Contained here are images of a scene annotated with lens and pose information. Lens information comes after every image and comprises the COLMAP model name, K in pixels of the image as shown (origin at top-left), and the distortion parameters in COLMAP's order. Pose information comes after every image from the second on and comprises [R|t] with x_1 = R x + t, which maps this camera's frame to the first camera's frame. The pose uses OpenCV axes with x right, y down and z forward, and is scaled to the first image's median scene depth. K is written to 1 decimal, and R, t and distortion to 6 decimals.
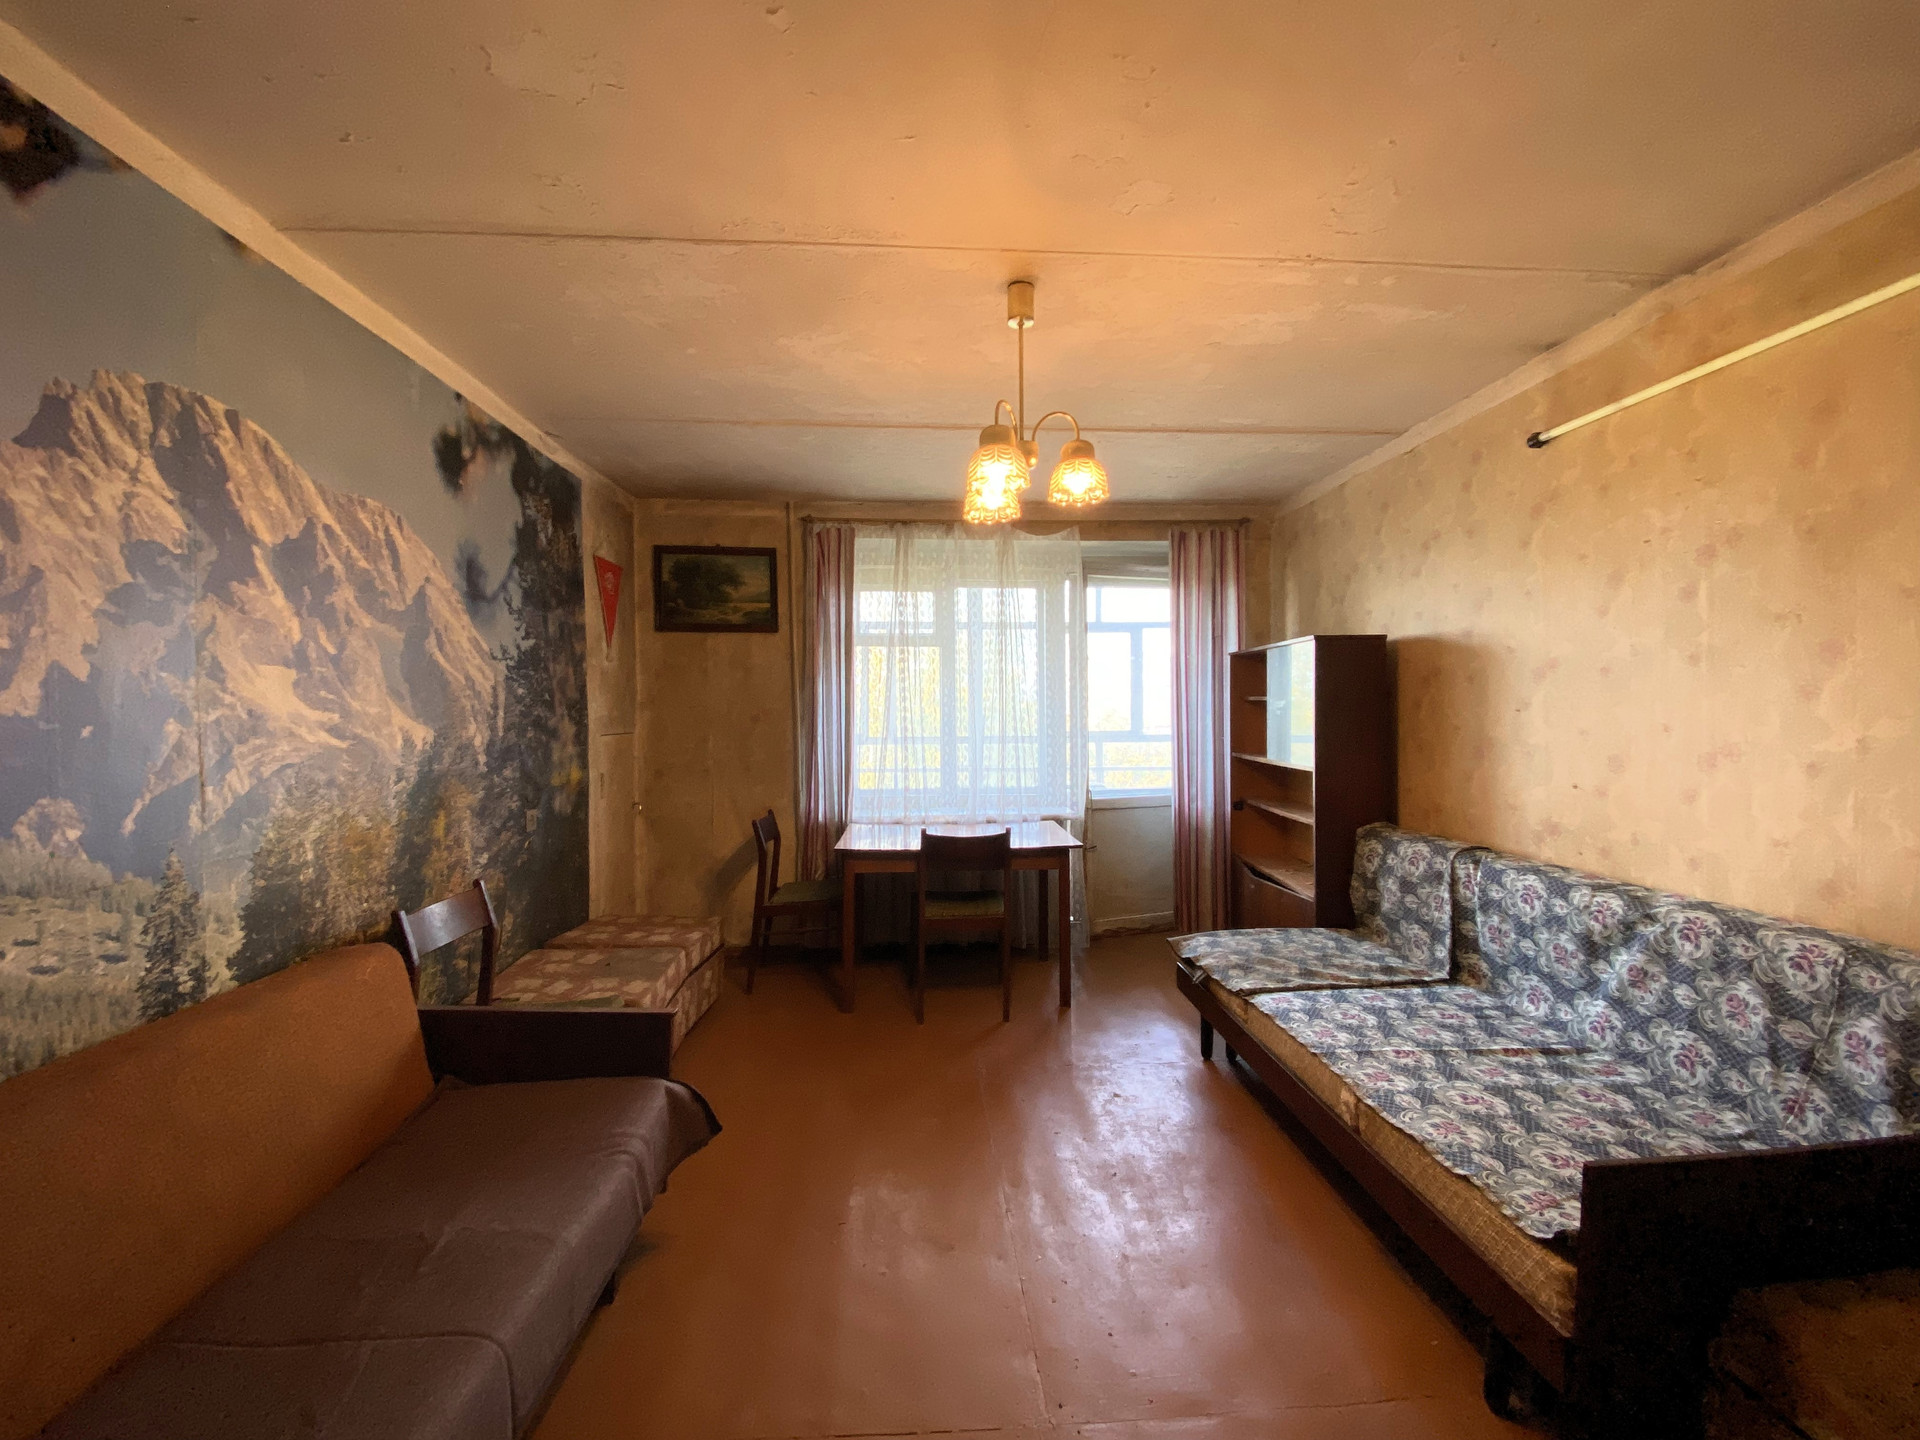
lens RADIAL K [[788.9, 0, 960.8], [0, 788.9, 709.7], [0, 0, 1]] dist [0.017839, -0.017512]
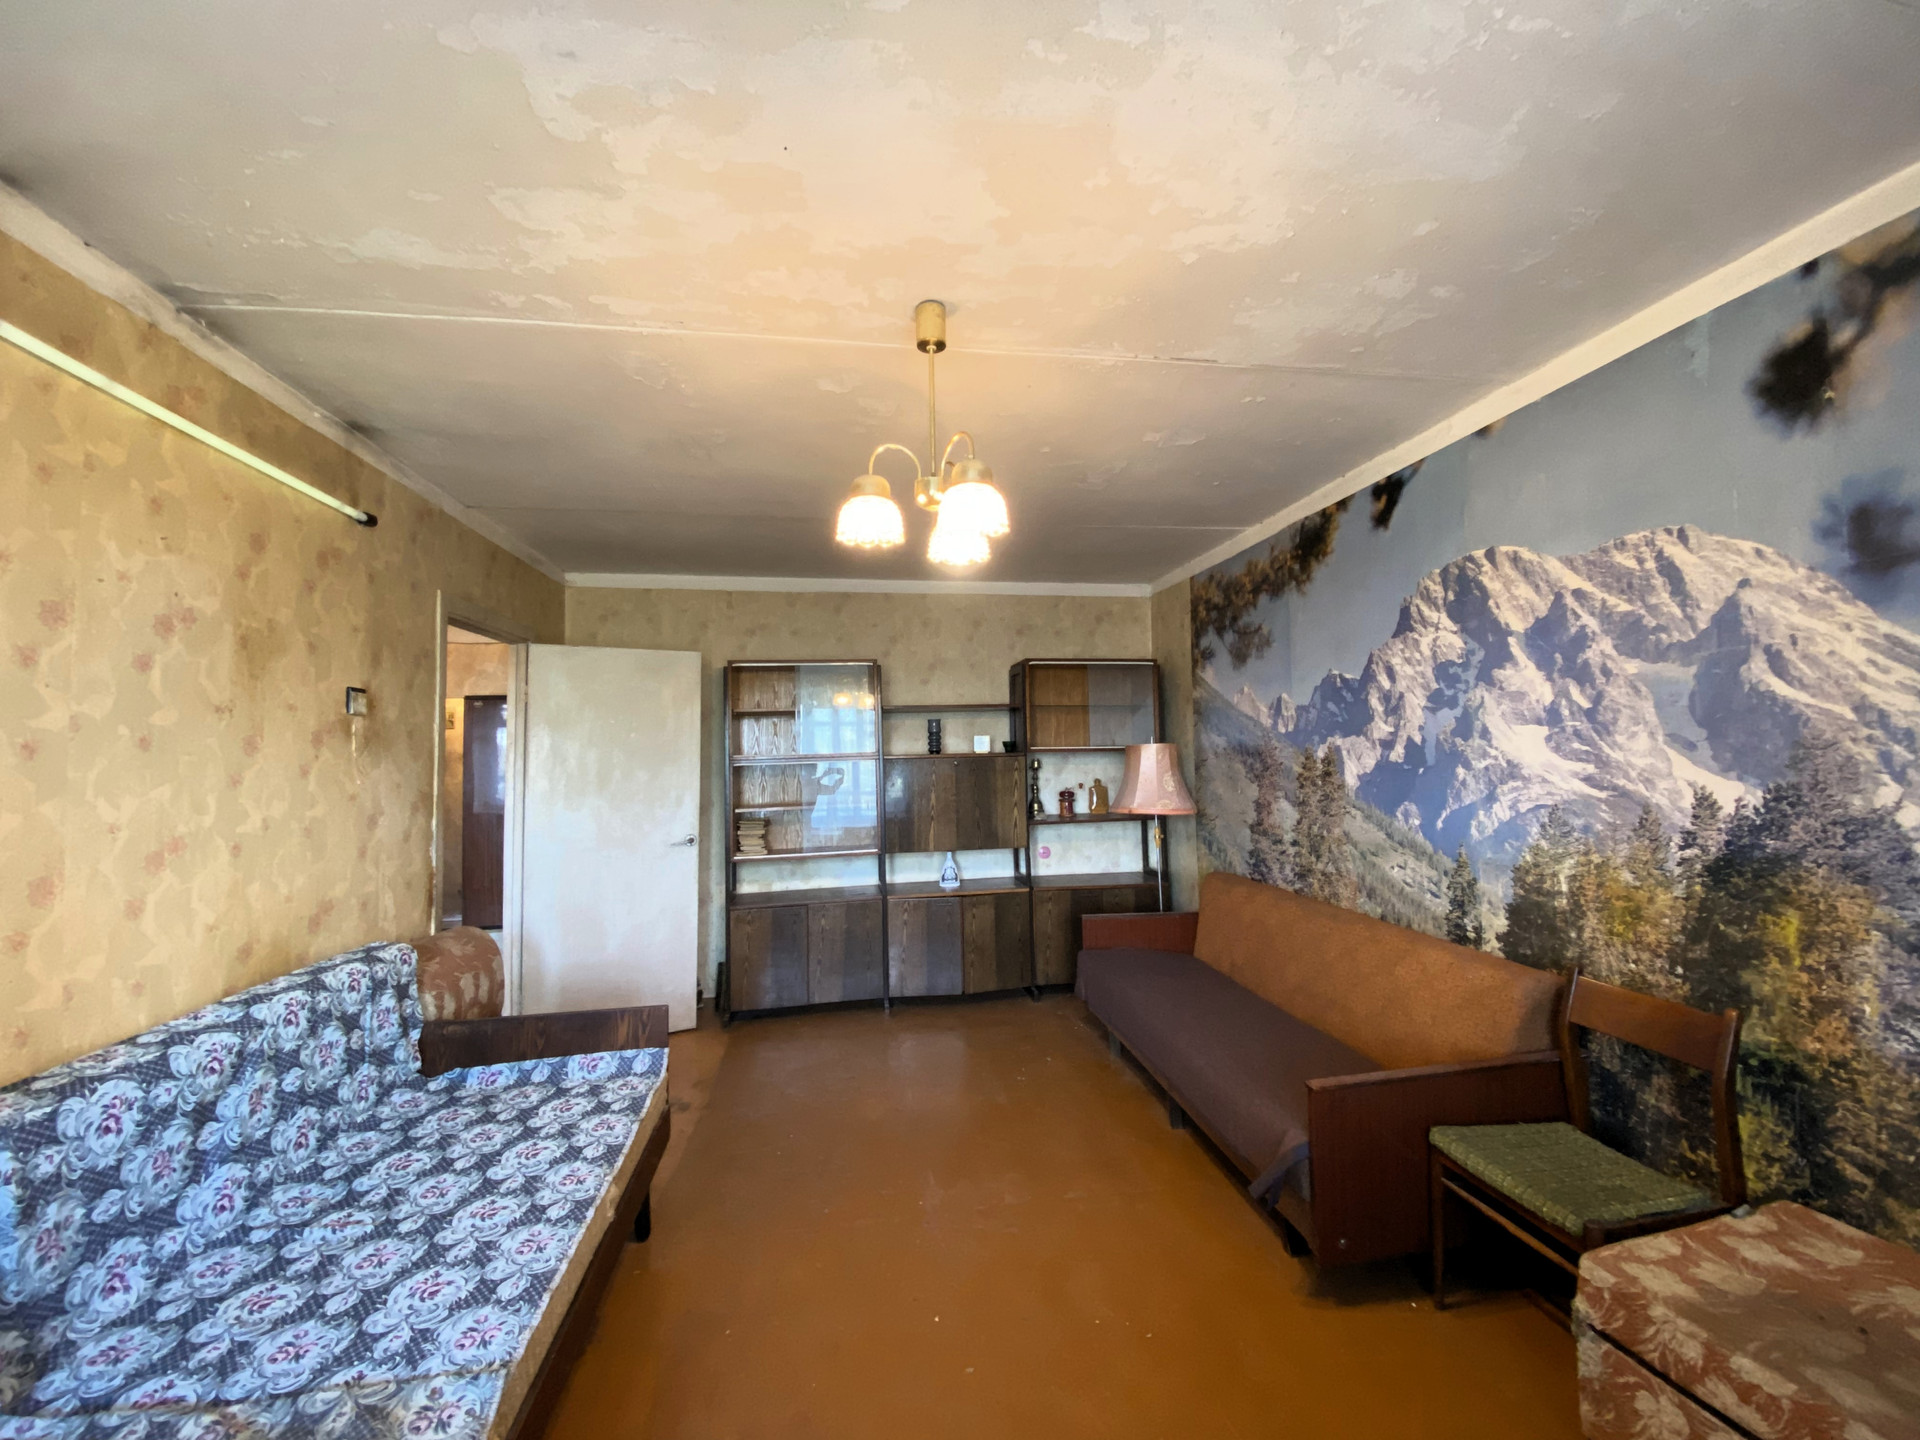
lens RADIAL K [[788.9, 0, 960.8], [0, 788.9, 709.7], [0, 0, 1]] dist [0.017839, -0.017512]
pose [[-0.994691, 0.020029, -0.100943, 0.156329], [0.025618, 0.998192, -0.054377, -0.033078], [0.099671, -0.056674, -0.993405, 2.074099]]
